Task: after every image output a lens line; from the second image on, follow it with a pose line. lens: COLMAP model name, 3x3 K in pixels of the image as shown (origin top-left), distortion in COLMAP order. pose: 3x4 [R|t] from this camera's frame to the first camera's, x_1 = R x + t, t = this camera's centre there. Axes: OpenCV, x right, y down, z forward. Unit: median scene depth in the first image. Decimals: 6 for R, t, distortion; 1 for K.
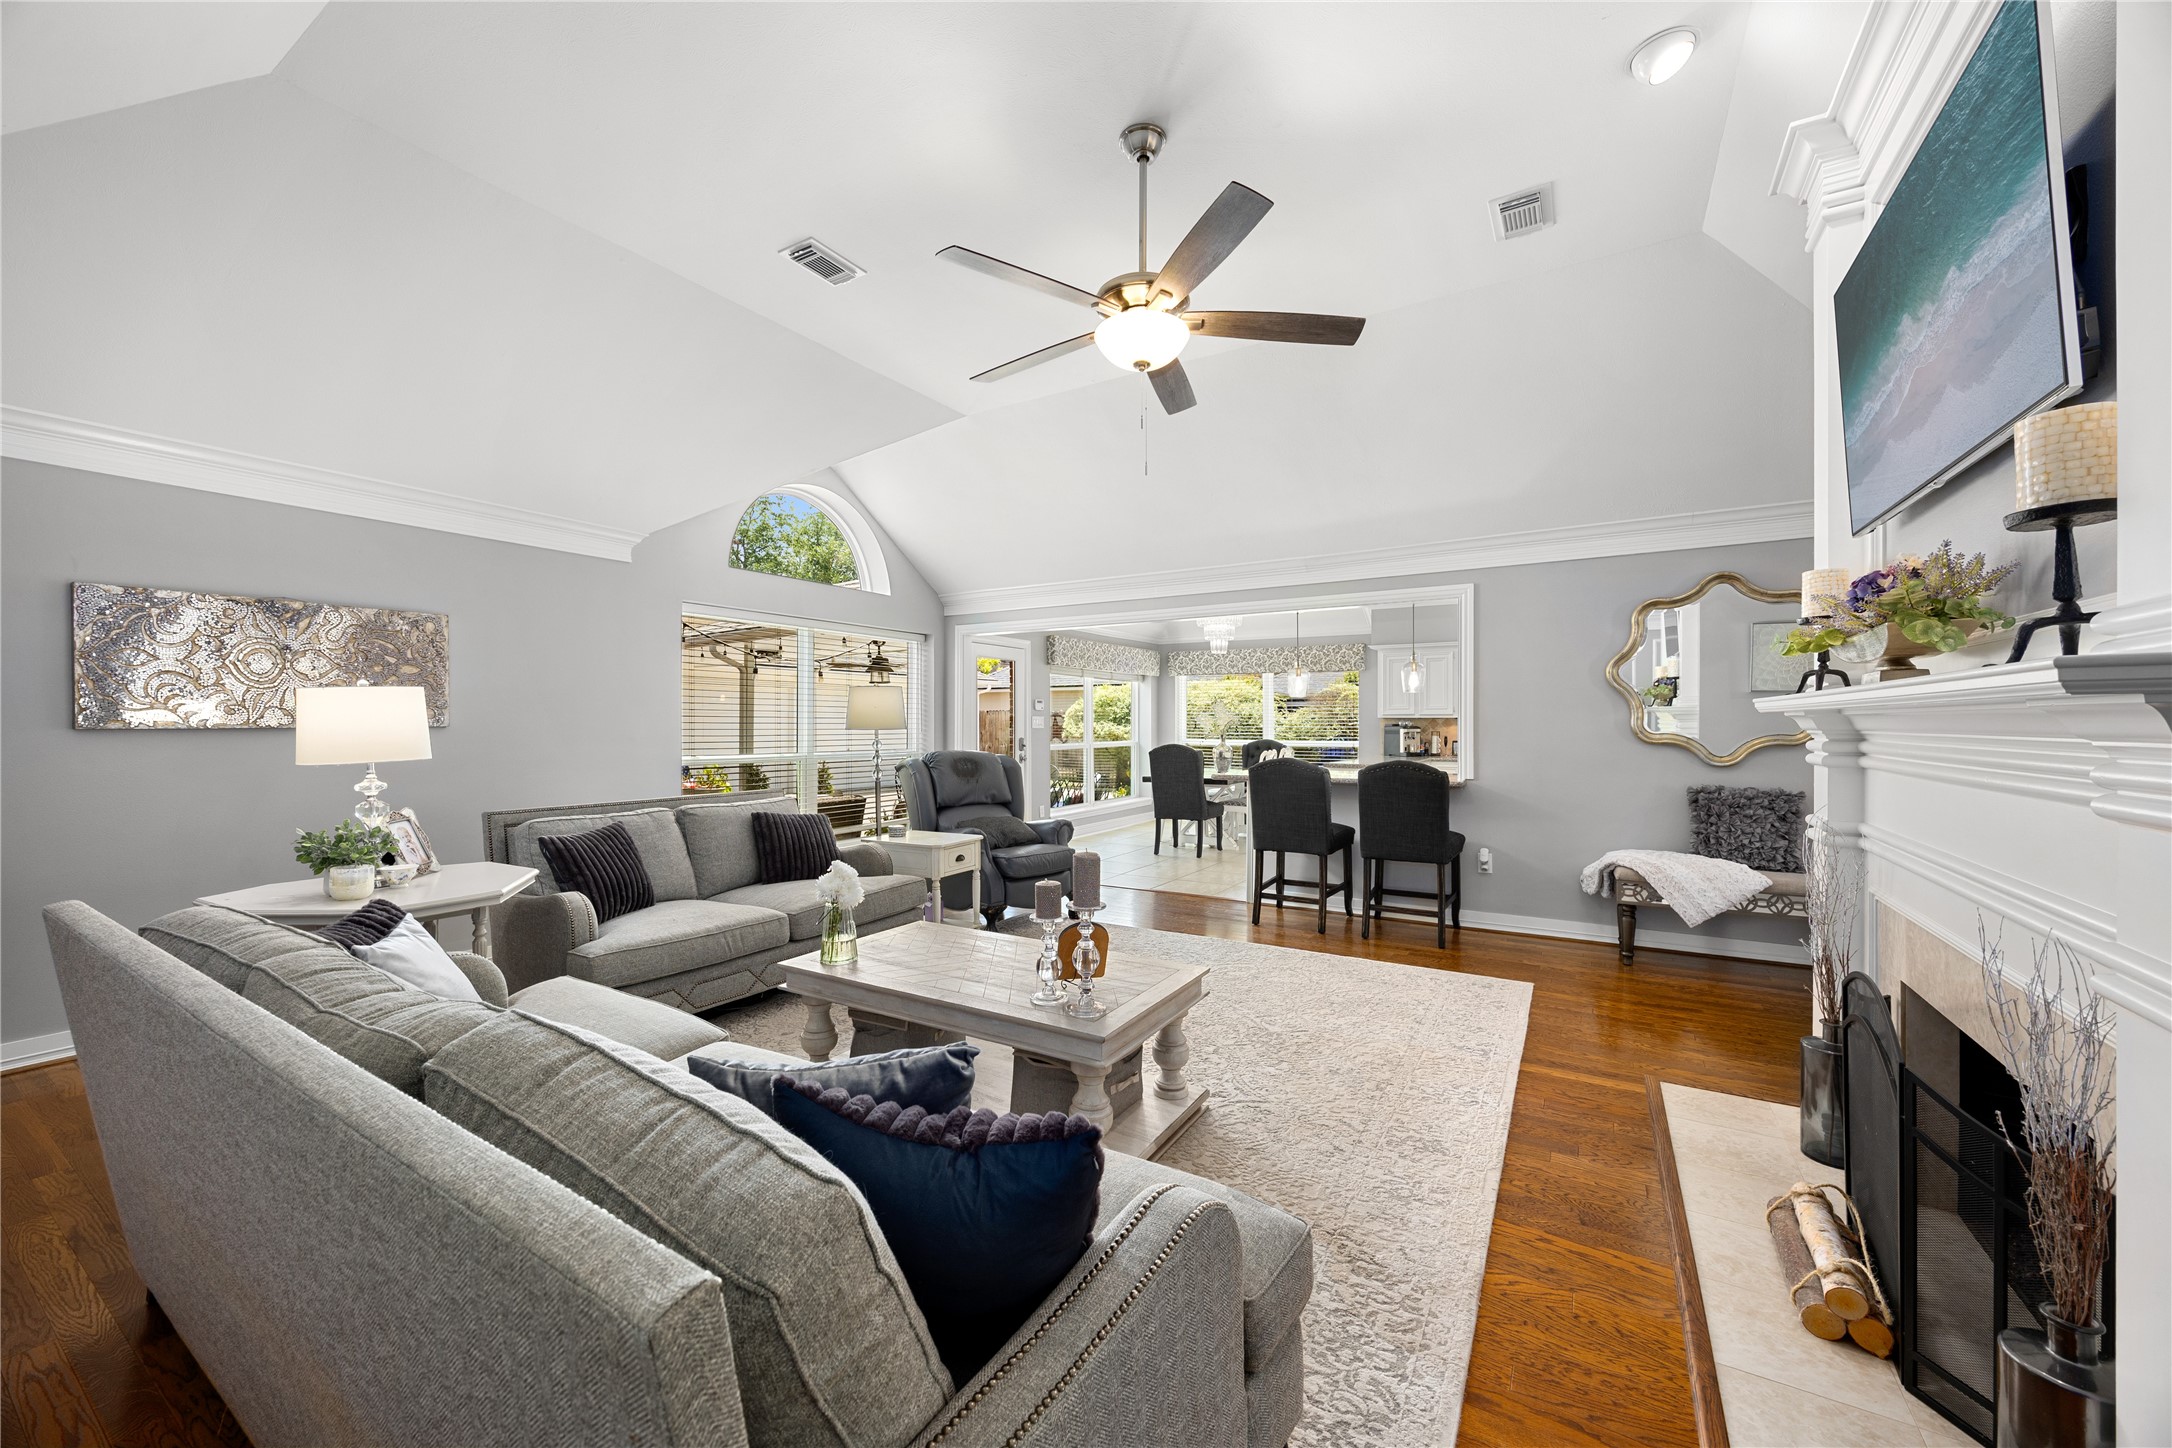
lens RADIAL K [[824.9, 0, 1083.3], [0, 824.9, 725.5], [0, 0, 1]] dist [0.001261, -0.001865]
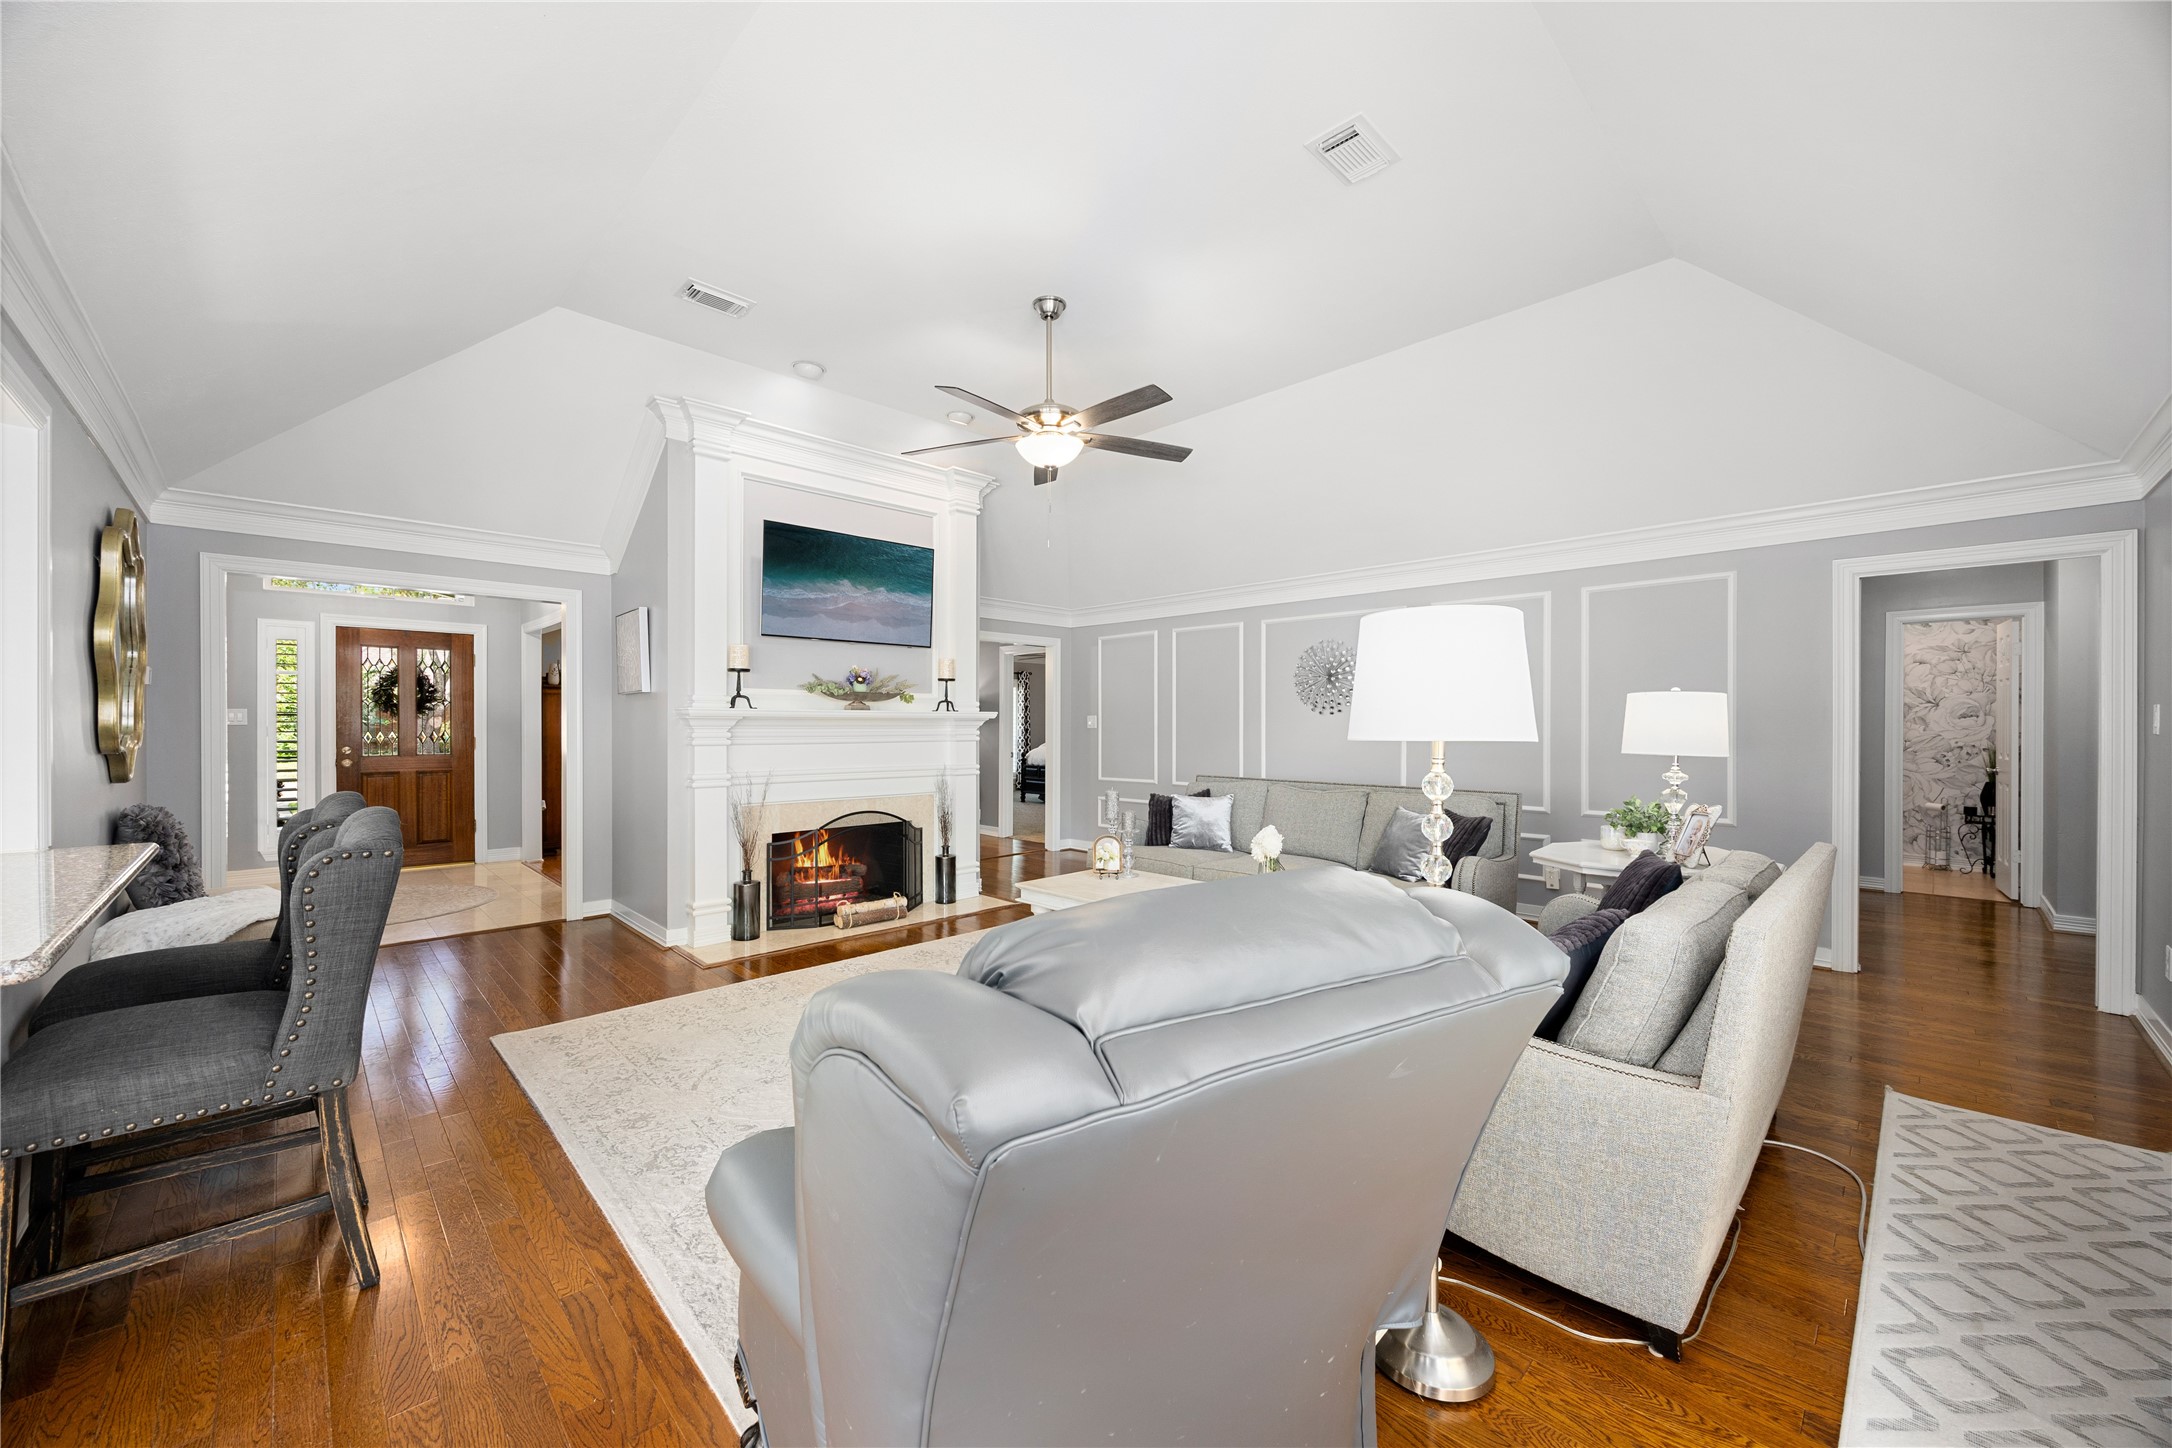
lens RADIAL K [[824.9, 0, 1083.3], [0, 824.9, 725.5], [0, 0, 1]] dist [0.001261, -0.001865]
pose [[-0.969043, 0.000915, 0.246891, -0.273537], [0.001511, 0.999996, 0.002225, -0.003451], [-0.246888, 0.002529, -0.969041, 1.959216]]
